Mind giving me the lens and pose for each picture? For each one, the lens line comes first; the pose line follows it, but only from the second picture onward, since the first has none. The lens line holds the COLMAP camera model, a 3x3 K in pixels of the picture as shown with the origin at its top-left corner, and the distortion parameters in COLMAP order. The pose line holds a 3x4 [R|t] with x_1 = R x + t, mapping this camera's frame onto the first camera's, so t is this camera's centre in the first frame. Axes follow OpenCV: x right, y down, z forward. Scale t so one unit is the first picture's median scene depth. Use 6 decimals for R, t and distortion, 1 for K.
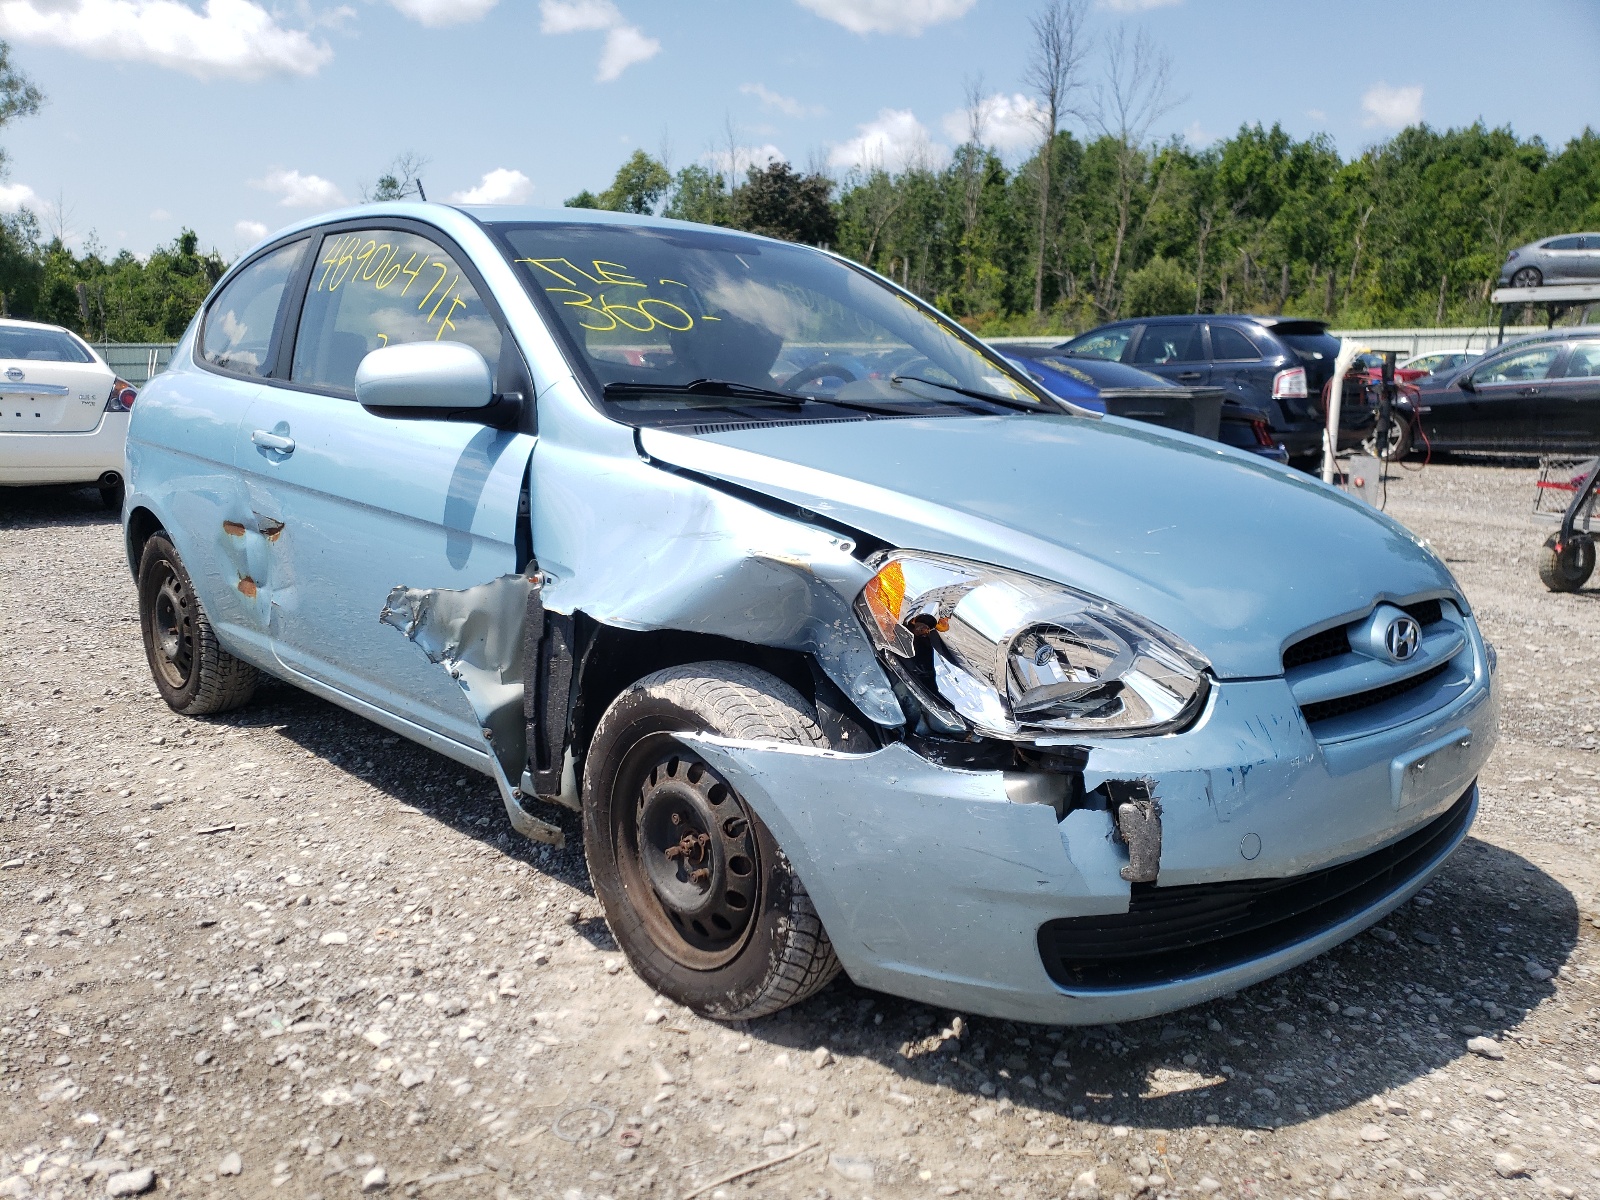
lens RADIAL K [[1209.9, 0, 799.8], [0, 1209.9, 607.0], [0, 0, 1]] dist [0.032571, -0.008837]
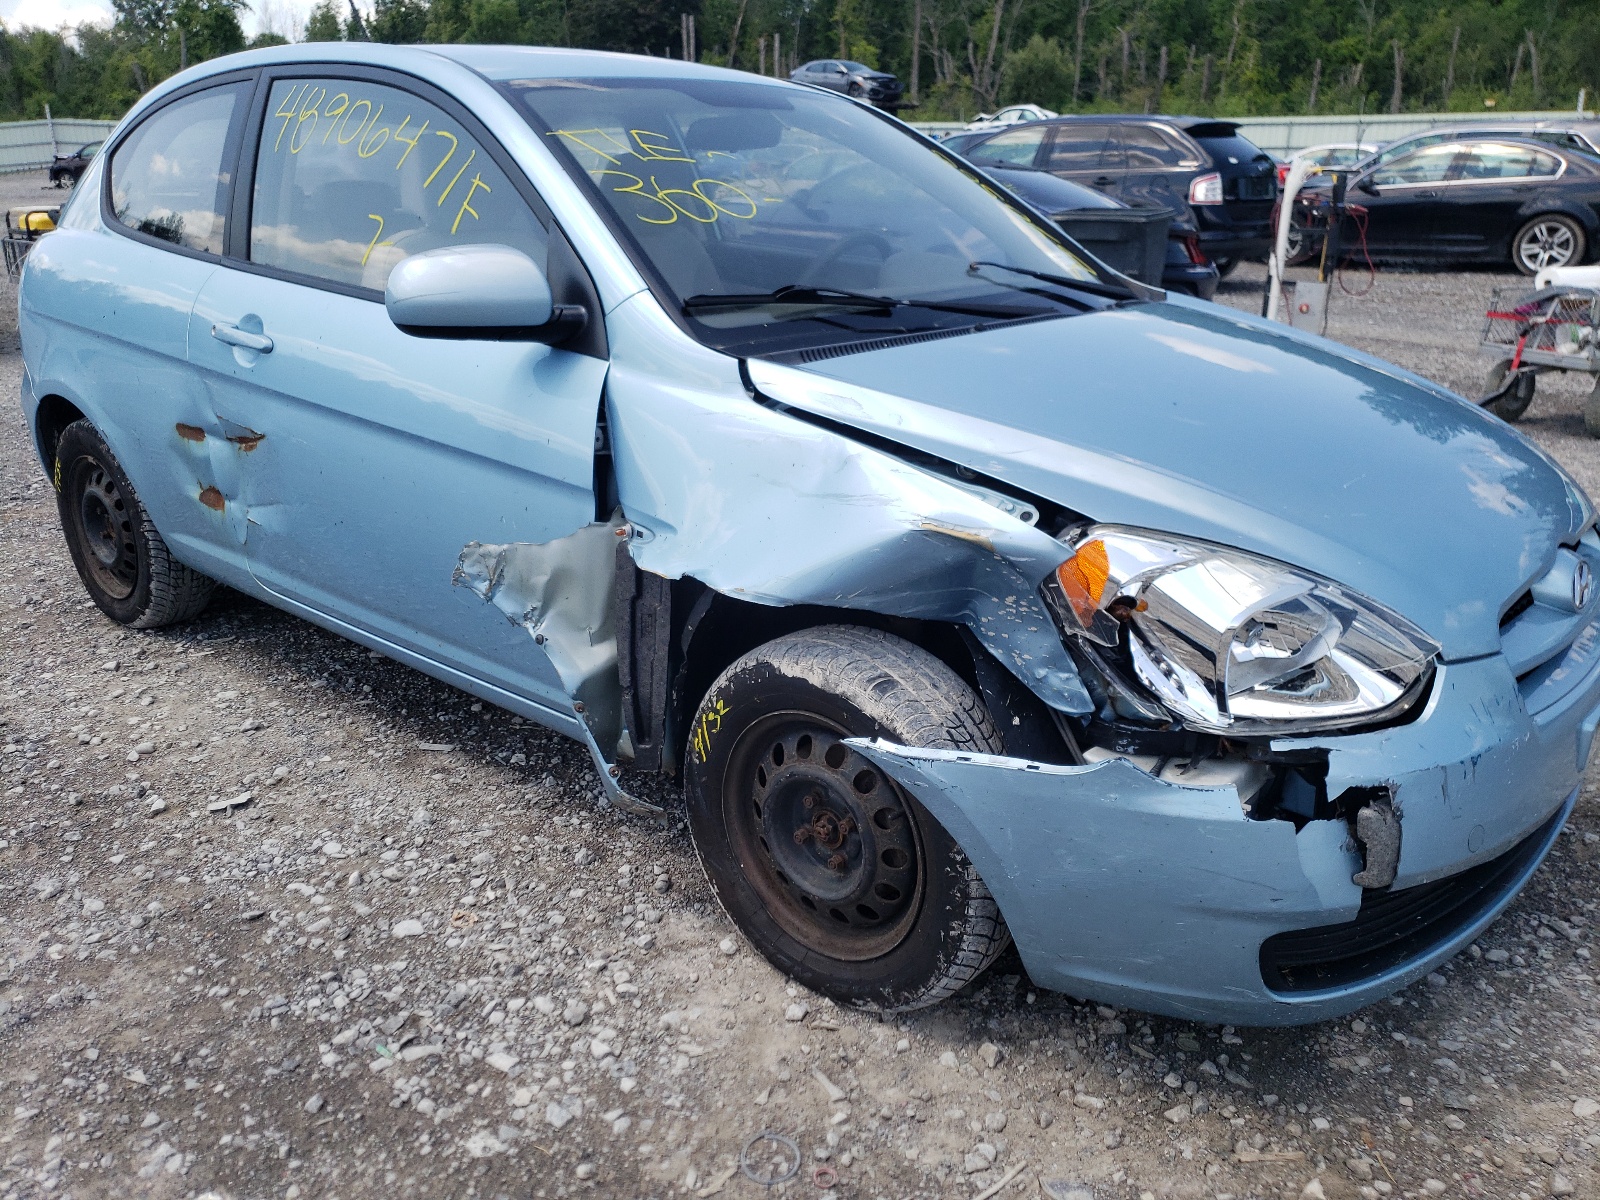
lens RADIAL K [[1221.6, 0, 805.2], [0, 1221.6, 590.2], [0, 0, 1]] dist [0.024532, 0.001305]
pose [[0.994347, -0.034328, 0.100481, -0.194077], [0.019348, 0.989032, 0.146427, -0.118396], [-0.104406, -0.143655, 0.984105, 0.121590]]
